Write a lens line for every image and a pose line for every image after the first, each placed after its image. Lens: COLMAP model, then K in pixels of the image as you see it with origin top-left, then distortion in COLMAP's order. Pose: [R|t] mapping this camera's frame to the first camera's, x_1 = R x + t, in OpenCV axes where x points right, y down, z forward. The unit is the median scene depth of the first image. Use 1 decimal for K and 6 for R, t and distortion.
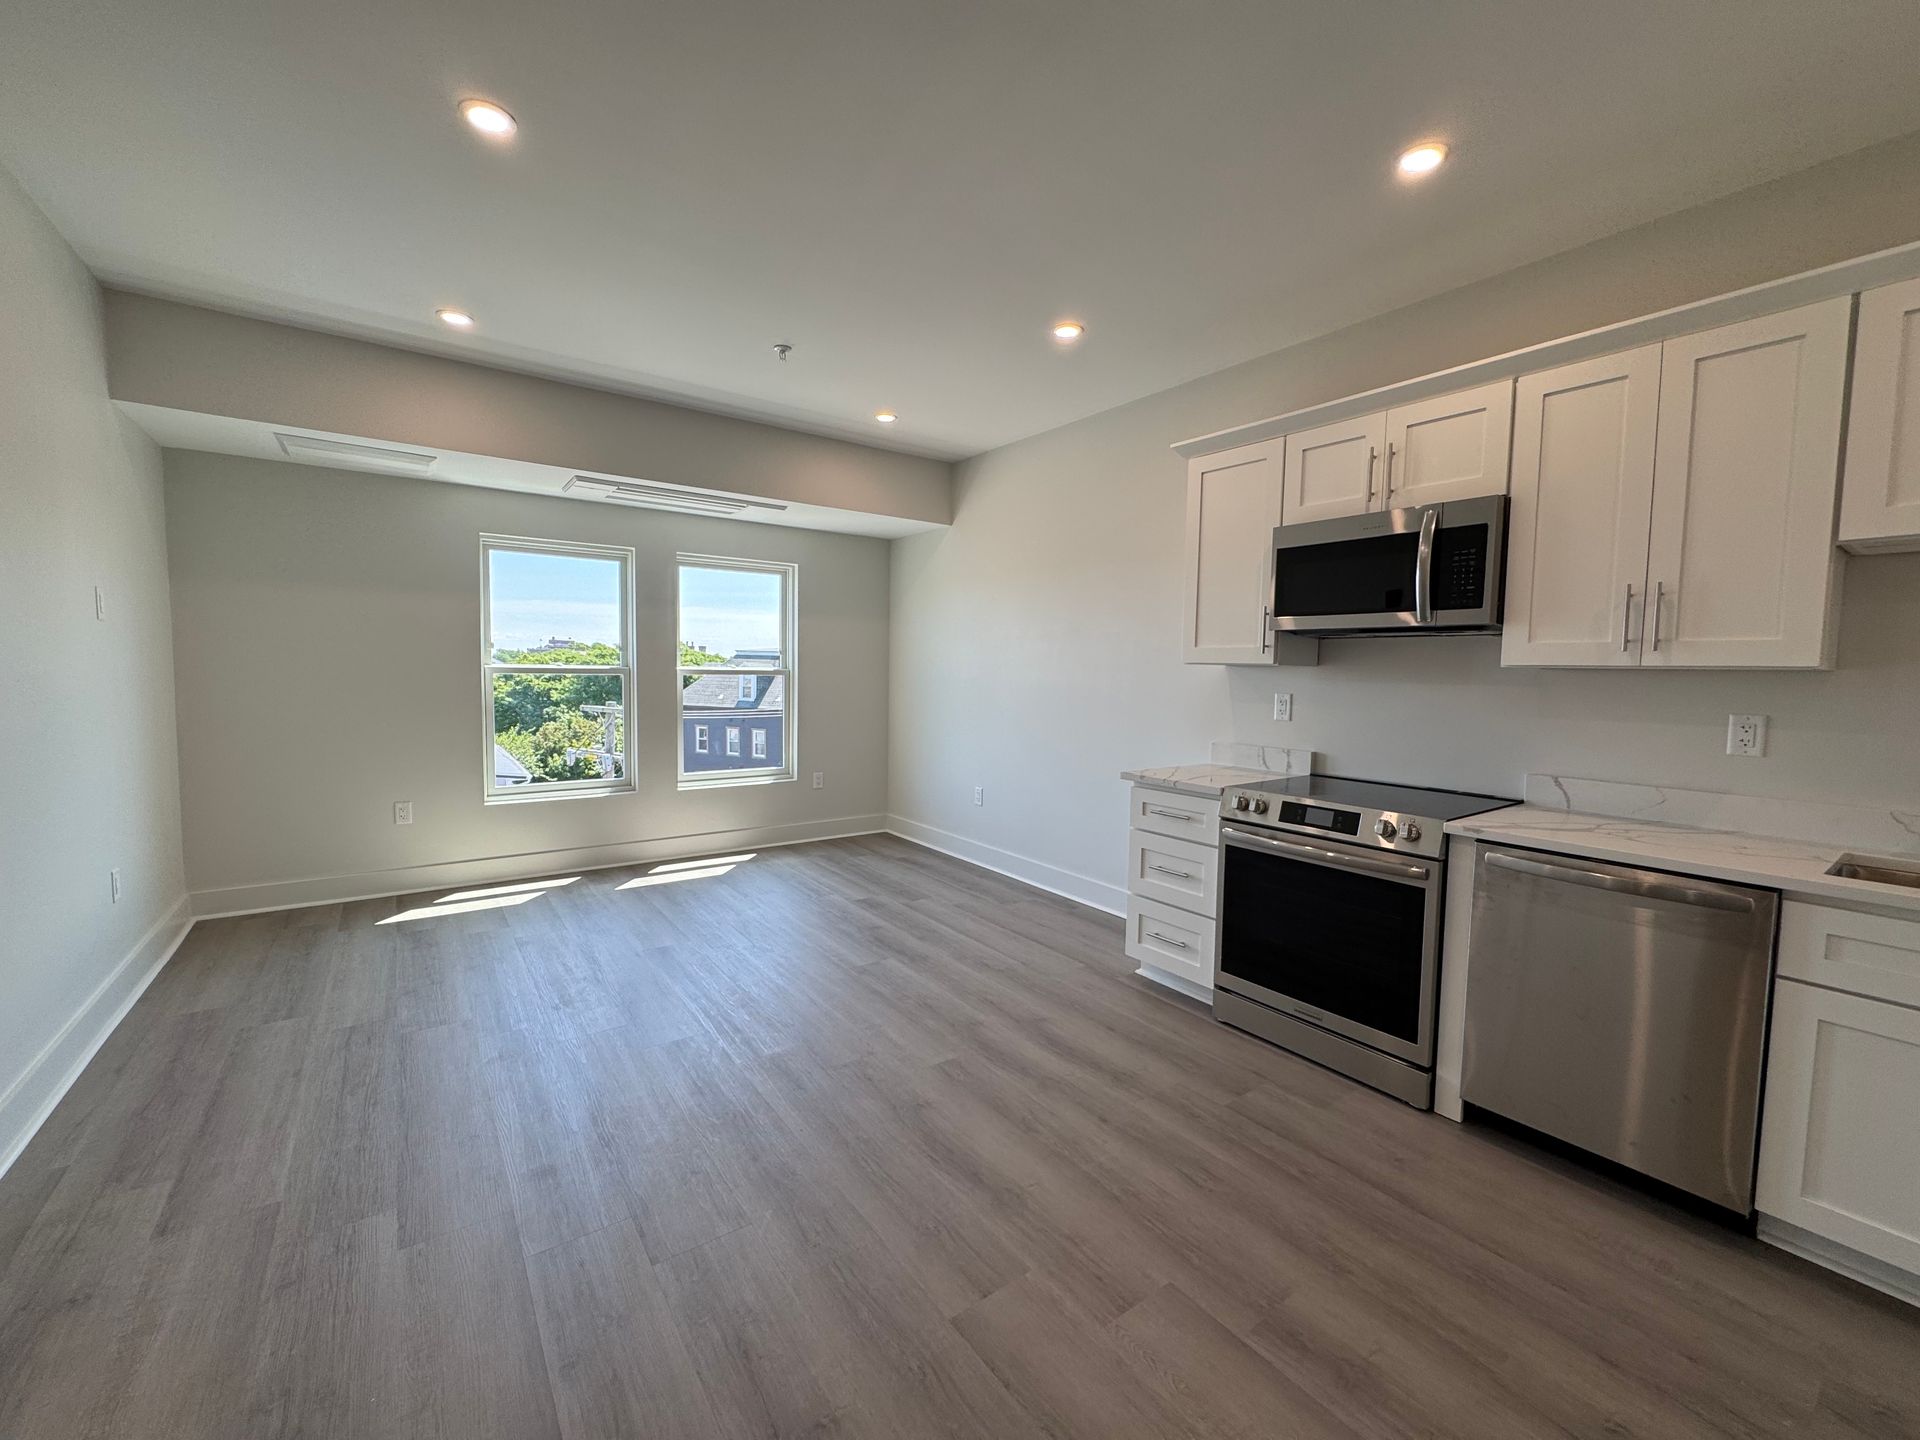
lens RADIAL K [[780.2, 0, 954.9], [0, 780.2, 717.5], [0, 0, 1]] dist [0.000689, -0.000148]
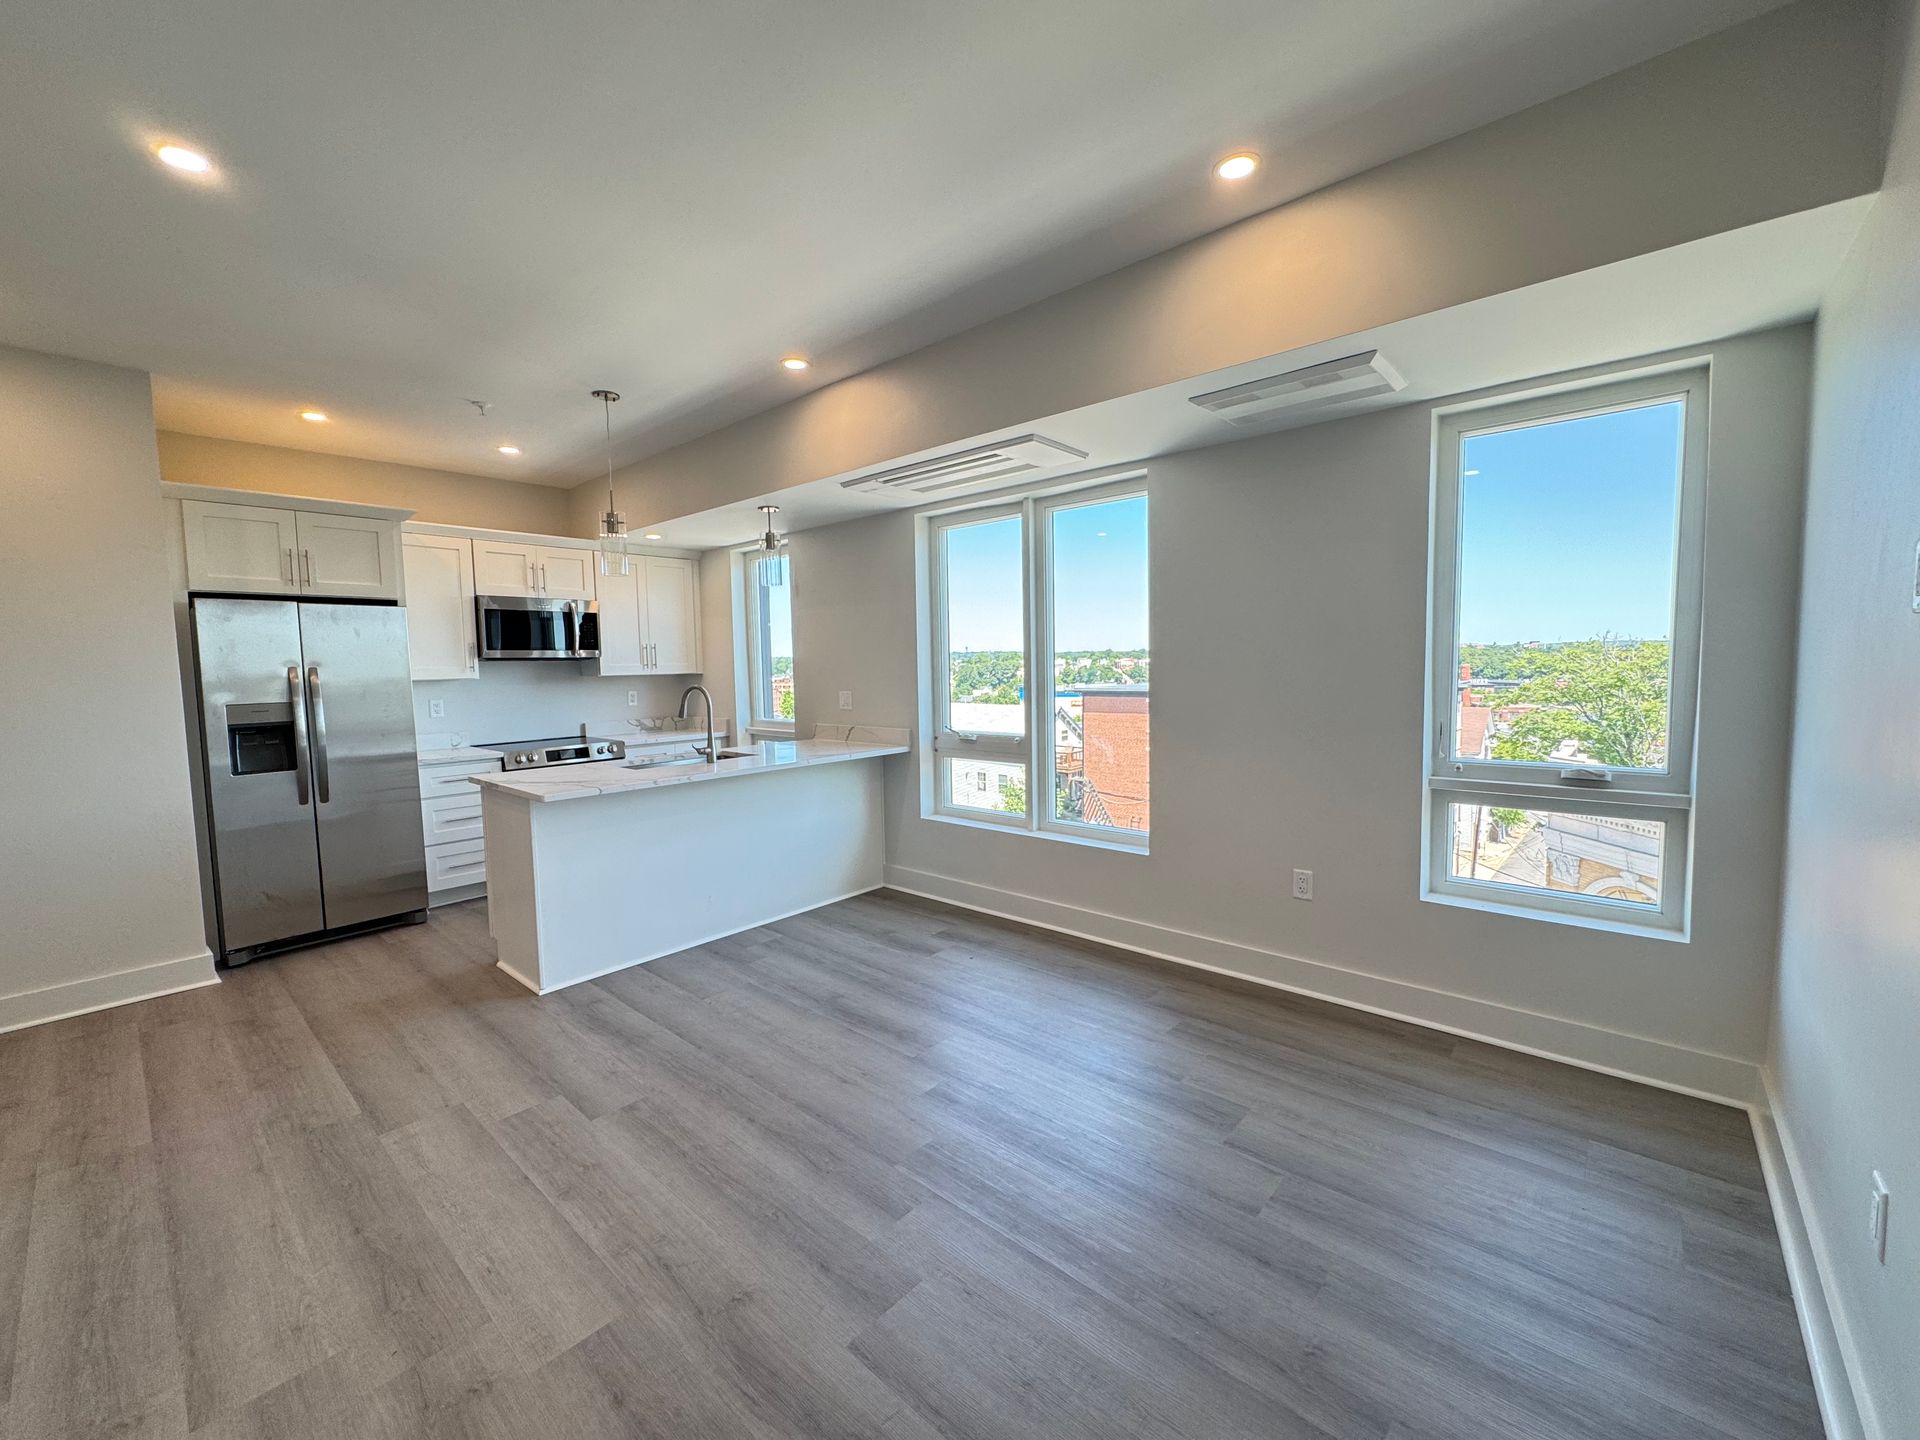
lens RADIAL K [[780.2, 0, 954.9], [0, 780.2, 717.5], [0, 0, 1]] dist [0.000689, -0.000148]
pose [[-0.235592, -0.086057, 0.968034, -1.746435], [0.072440, 0.991746, 0.105795, -0.107788], [-0.969149, 0.095049, -0.227413, 0.507925]]
